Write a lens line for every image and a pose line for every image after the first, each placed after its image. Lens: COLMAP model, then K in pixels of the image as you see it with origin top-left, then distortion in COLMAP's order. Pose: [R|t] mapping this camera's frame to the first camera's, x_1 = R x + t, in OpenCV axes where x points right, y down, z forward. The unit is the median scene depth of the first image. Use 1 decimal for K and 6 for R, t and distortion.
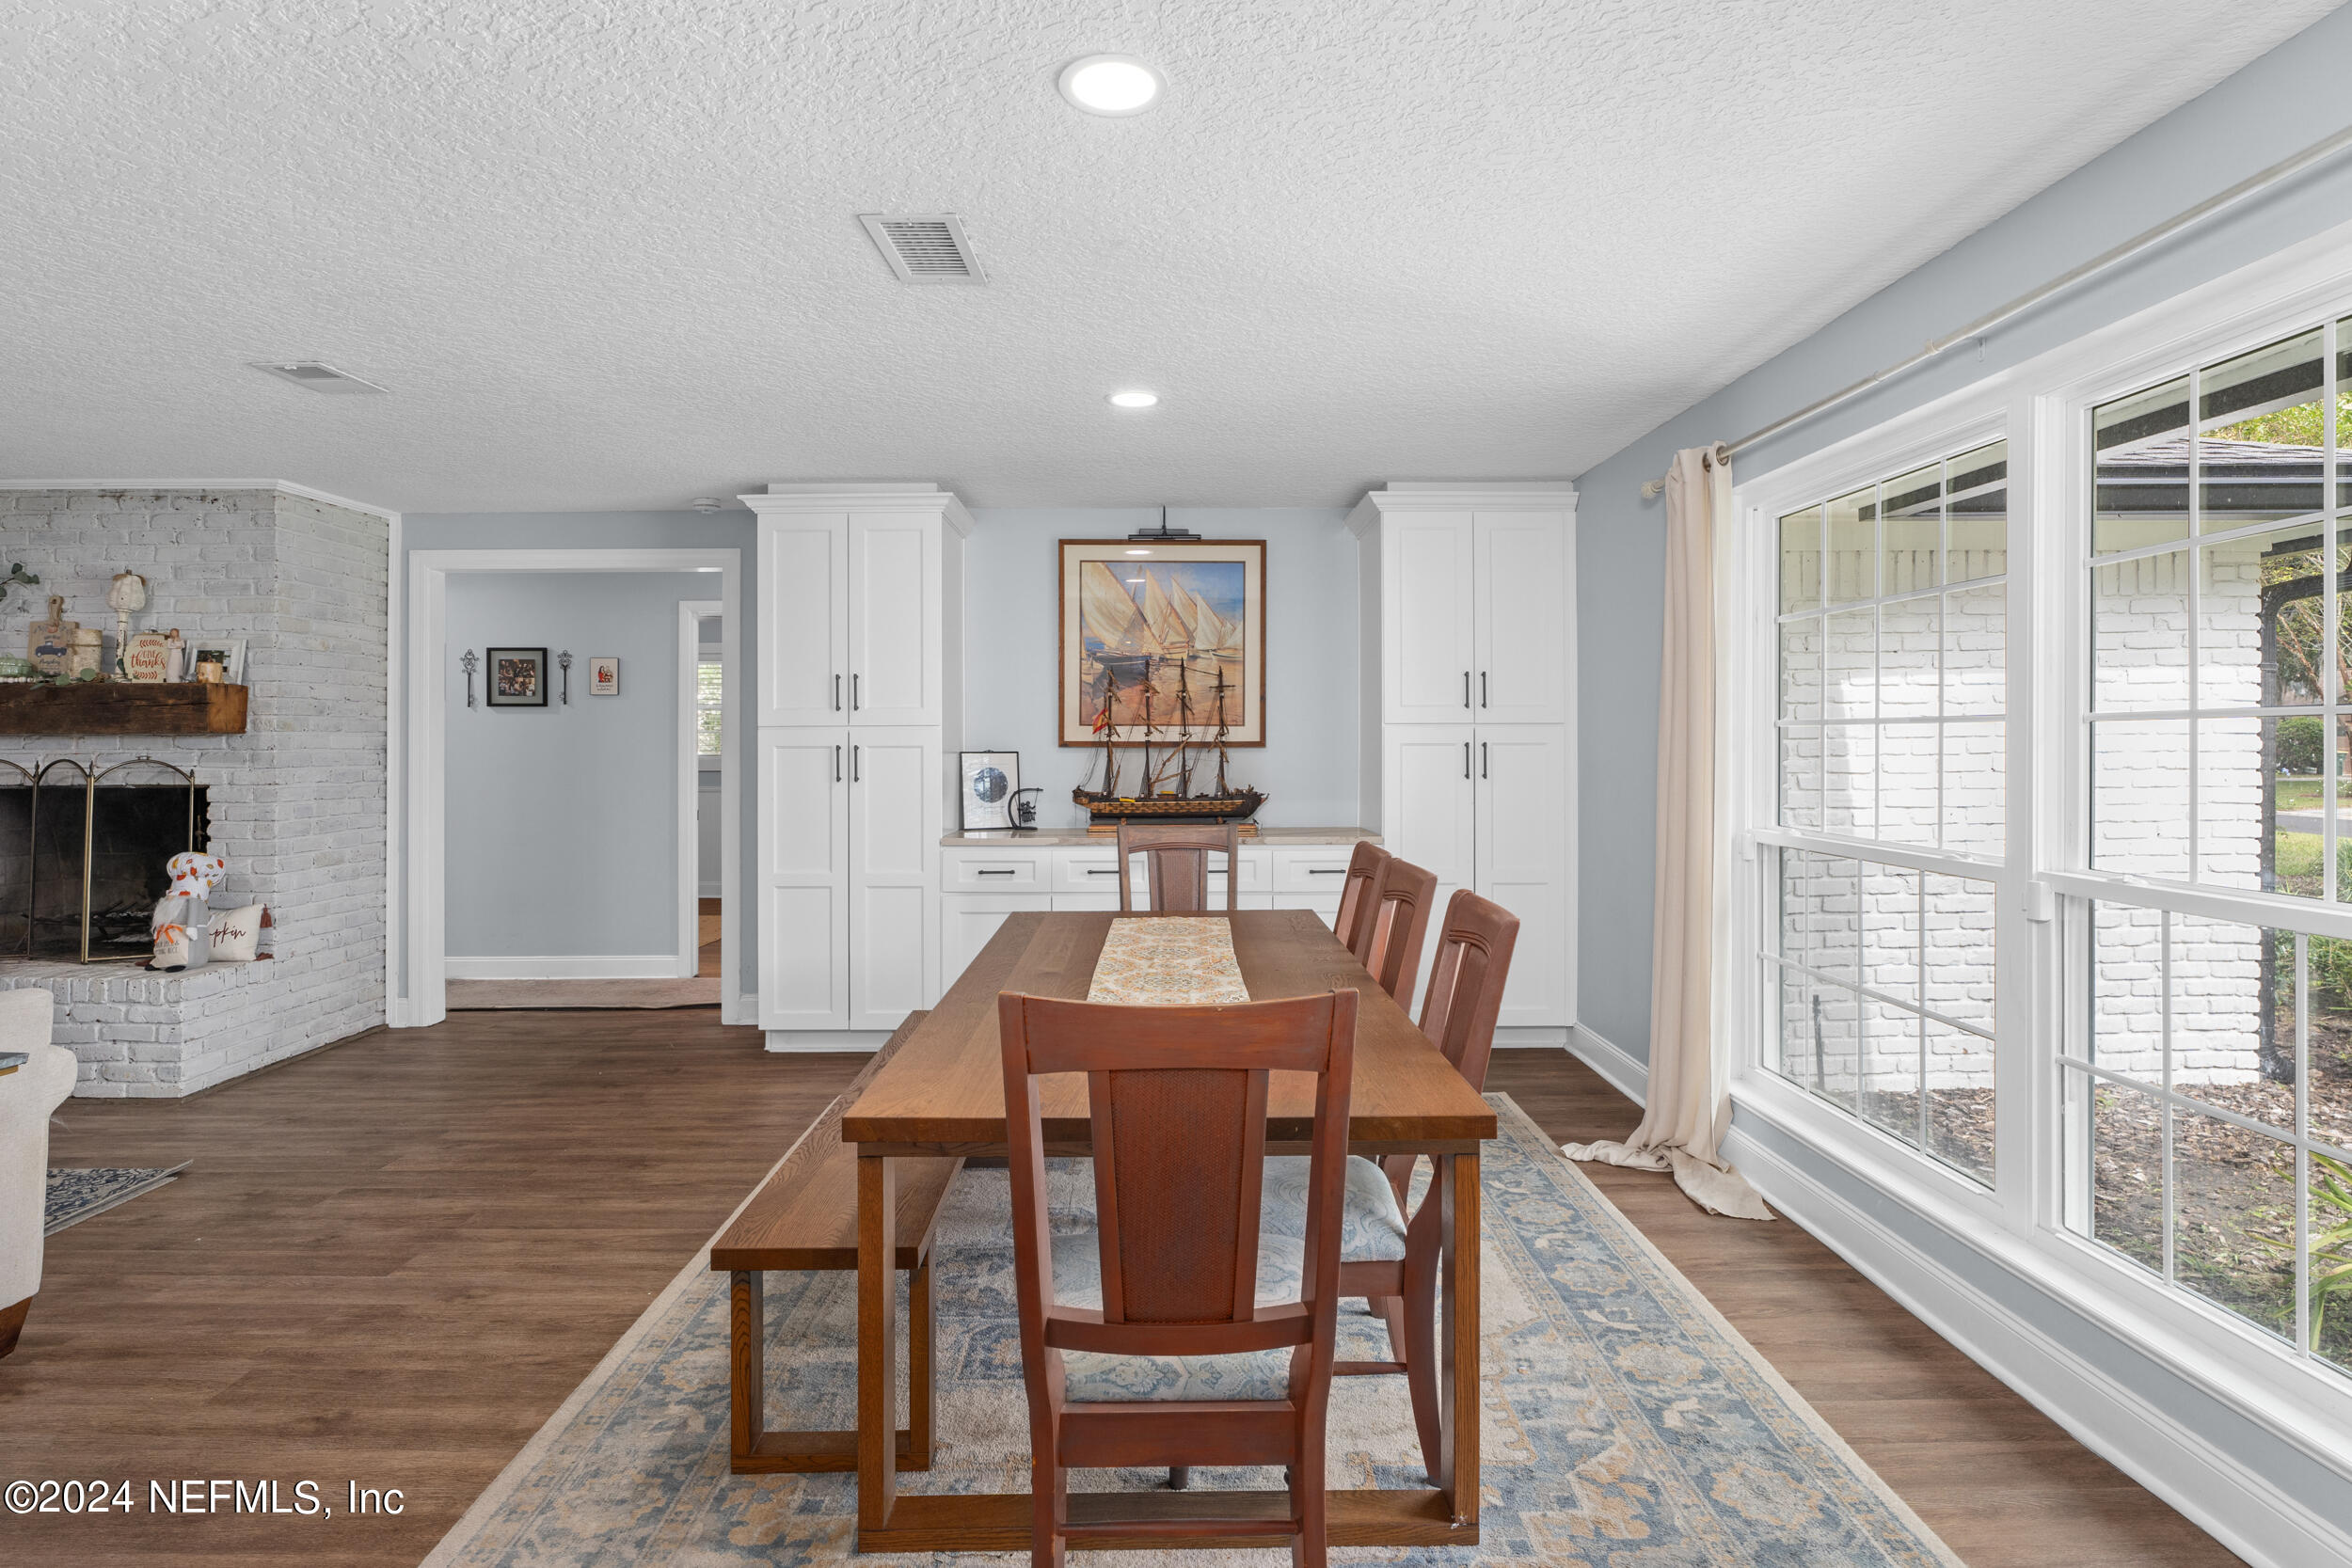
lens RADIAL K [[1220.7, 0, 1171.5], [0, 1220.7, 734.5], [0, 0, 1]] dist [-0.006173, -0.001013]
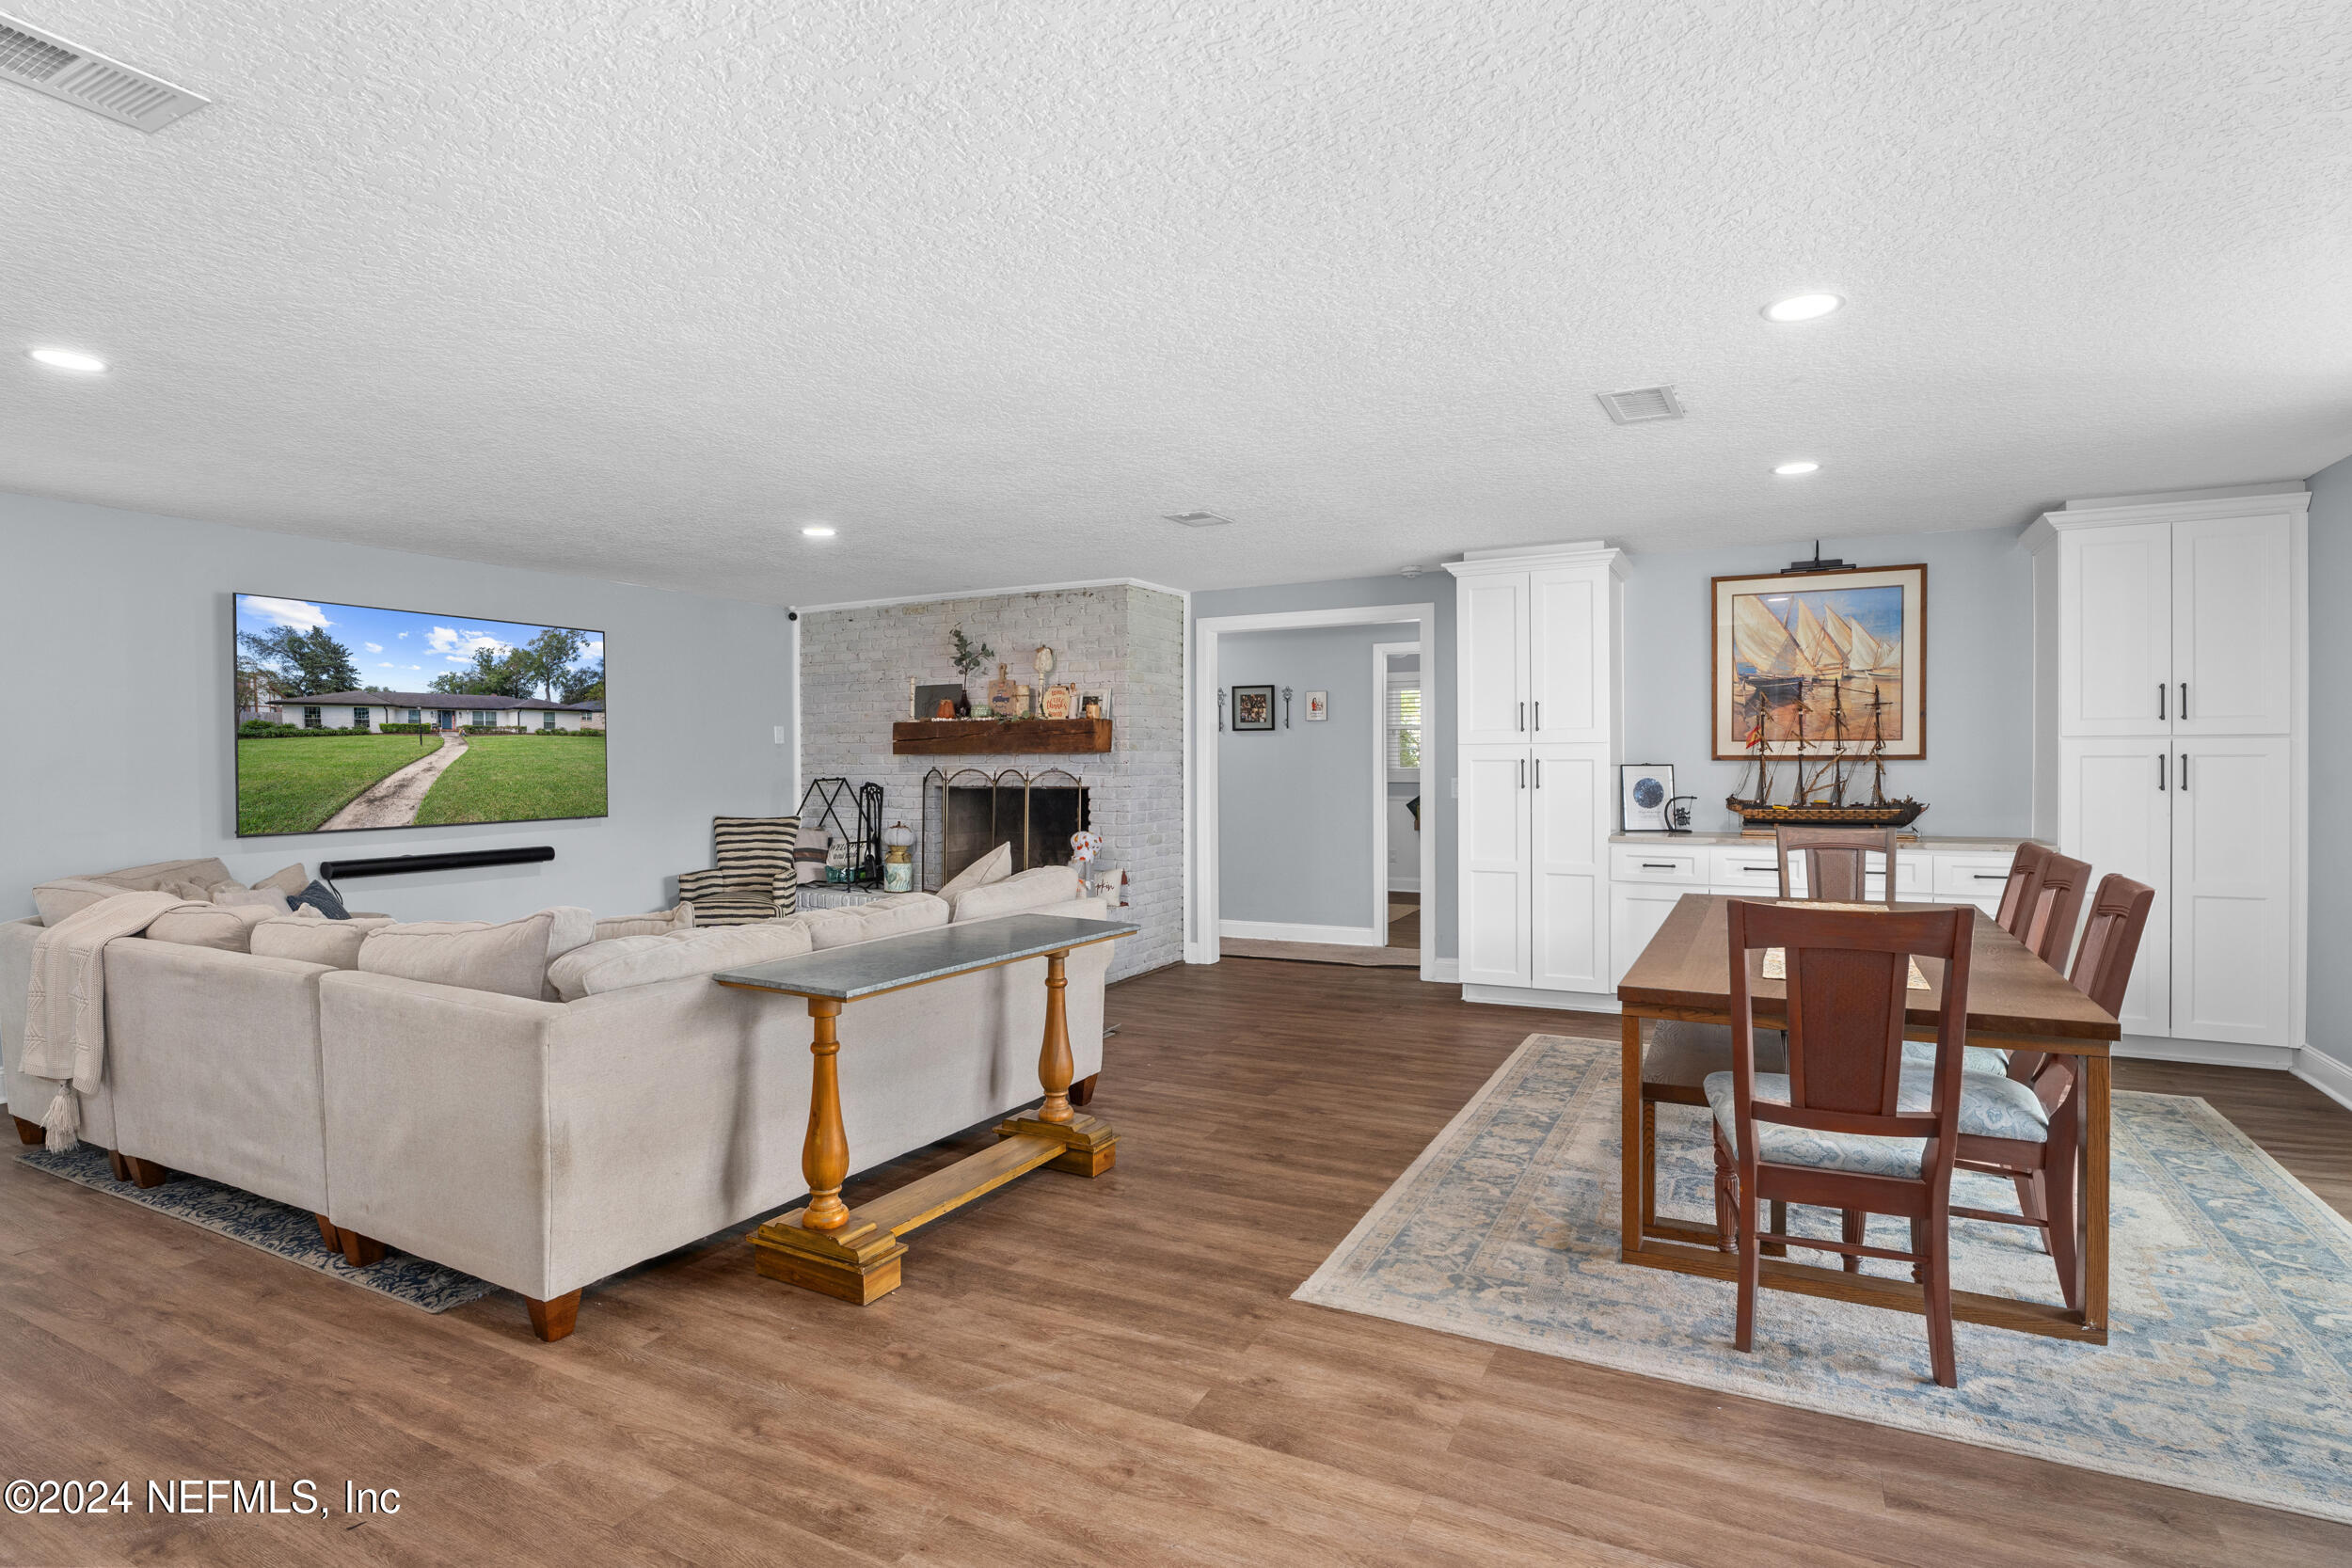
lens RADIAL K [[1213.2, 0, 1162.7], [0, 1213.2, 771.6], [0, 0, 1]] dist [-0.002041, -0.000008]
pose [[0.884306, 0.002141, -0.466903, -0.019754], [0.006010, 0.999854, 0.015969, -0.000434], [0.466869, -0.016927, 0.884164, -0.269723]]
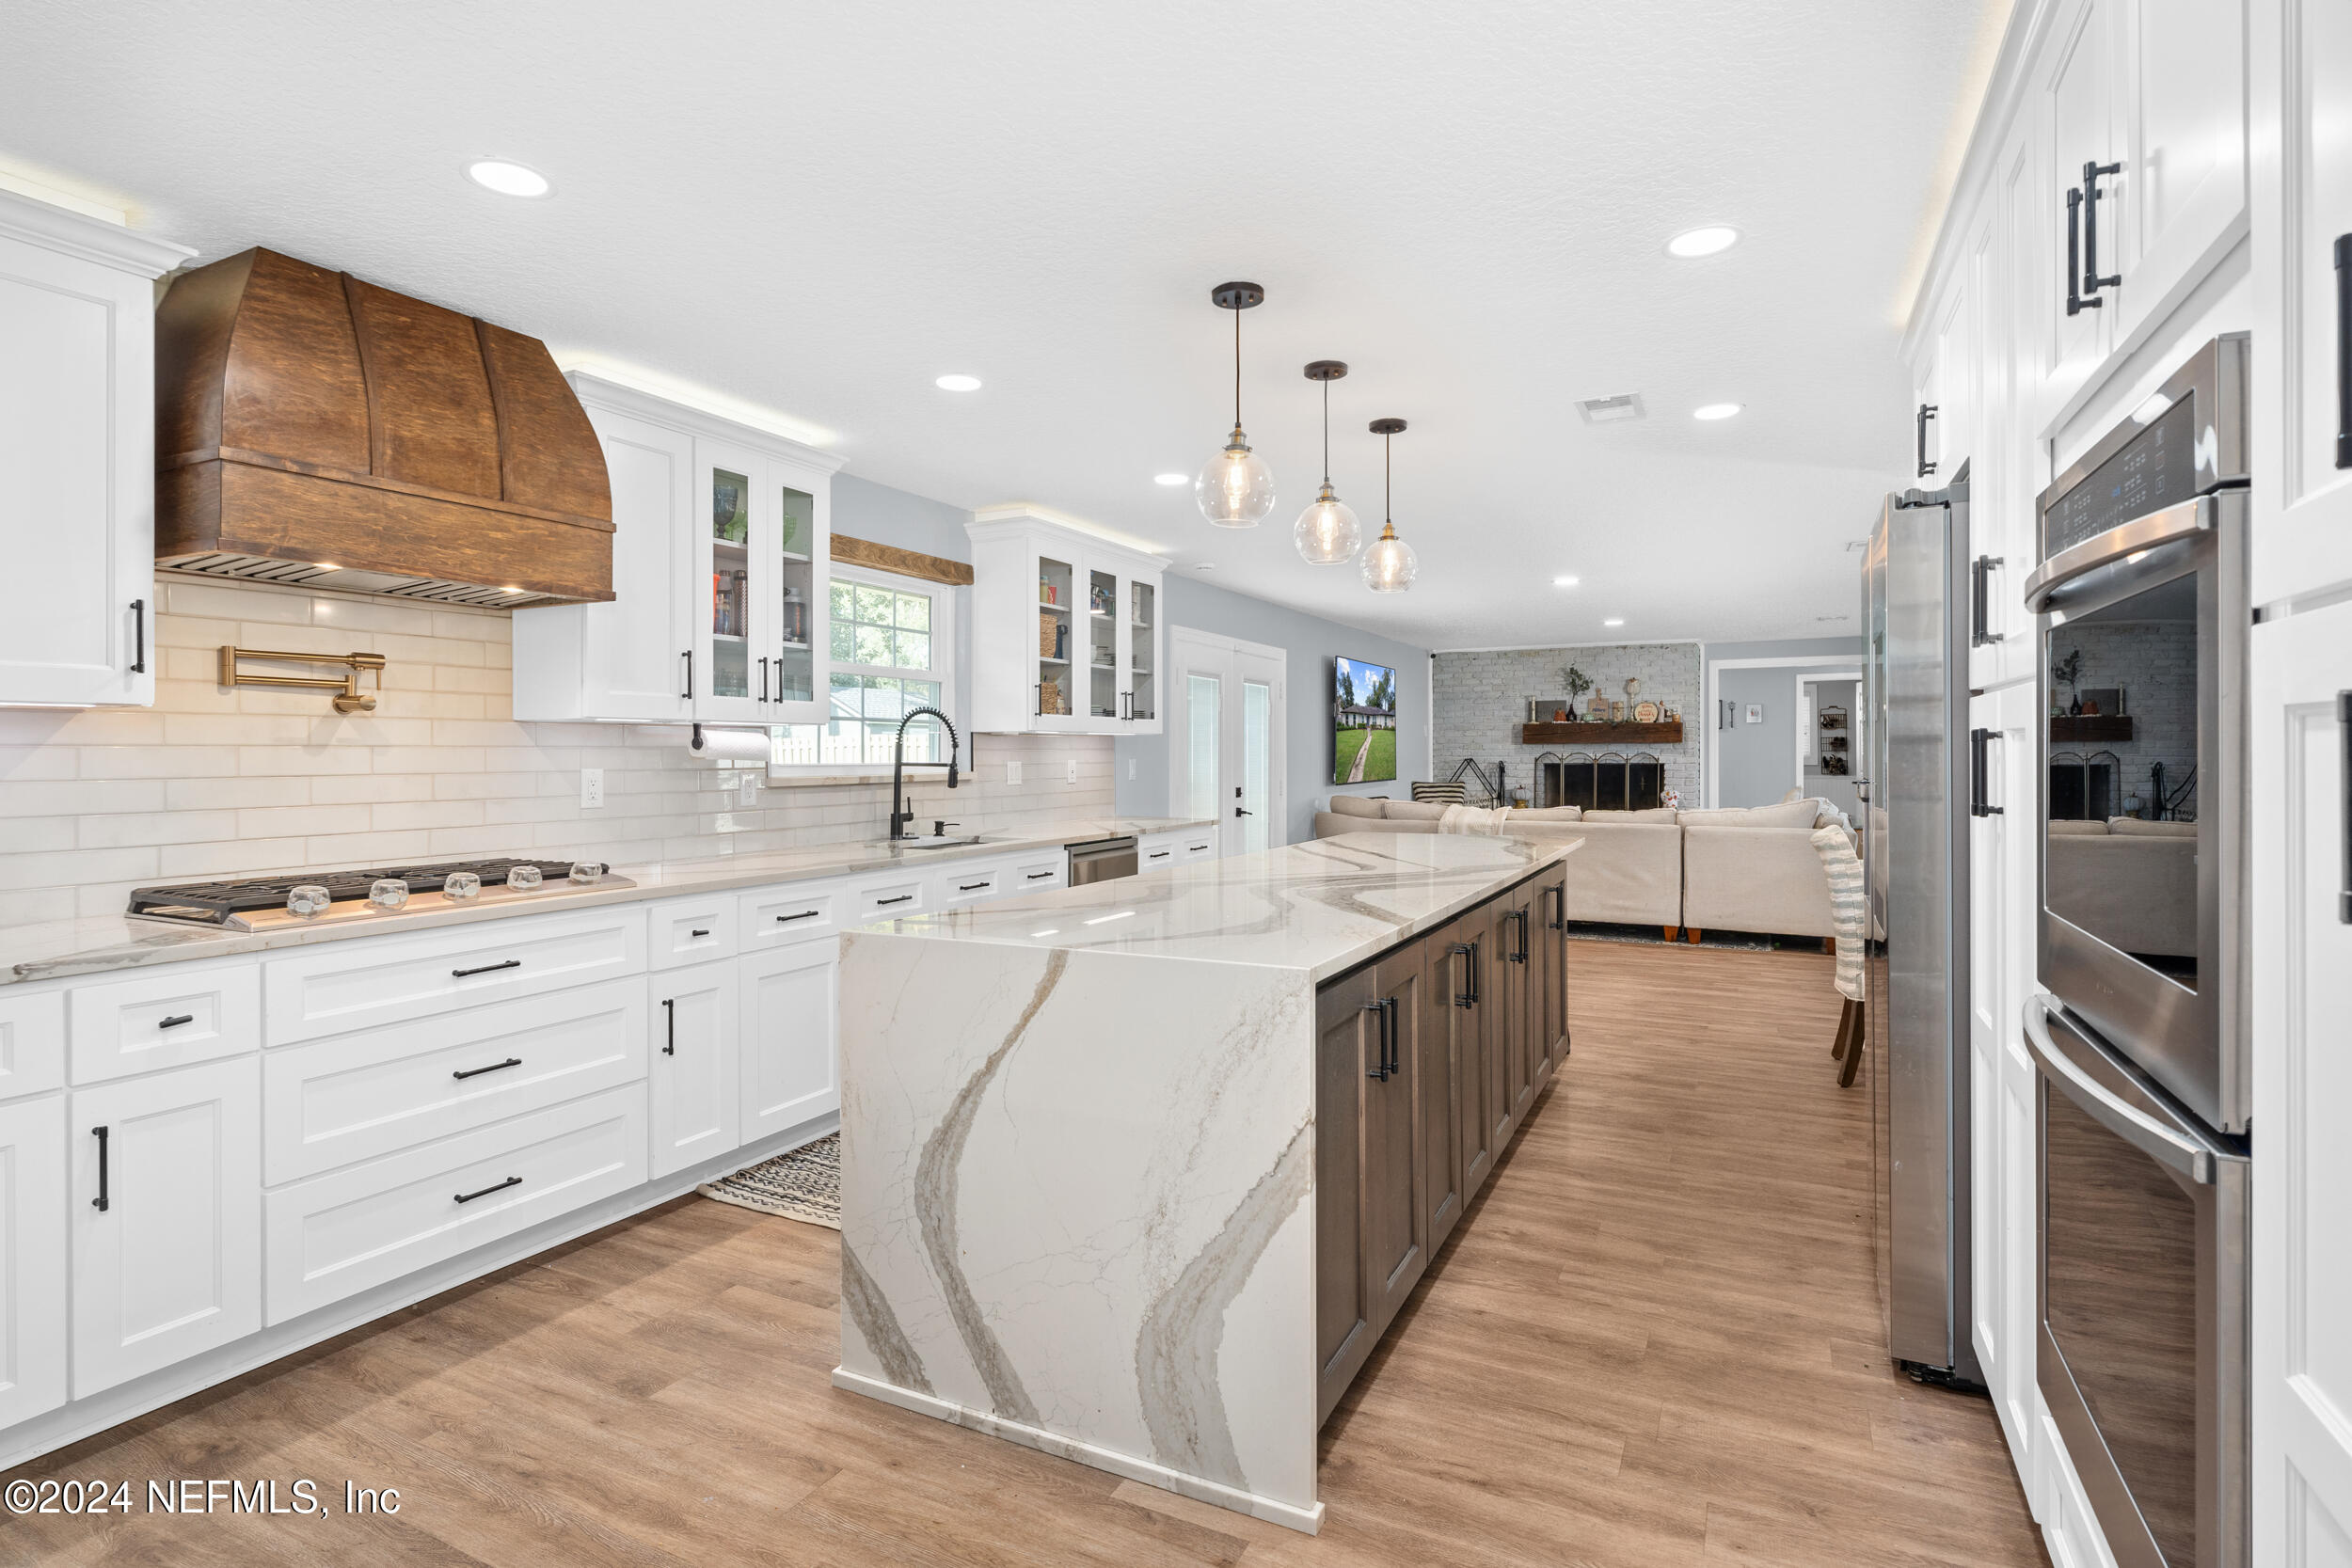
lens RADIAL K [[1188.6, 0, 1159.4], [0, 1188.6, 756.3], [0, 0, 1]] dist [-0.000709, 0.000078]
pose [[0.889863, -0.000131, -0.456227, -0.603061], [0.003811, 0.999967, 0.007147, 0.005946], [0.456211, -0.008099, 0.889835, -1.619769]]
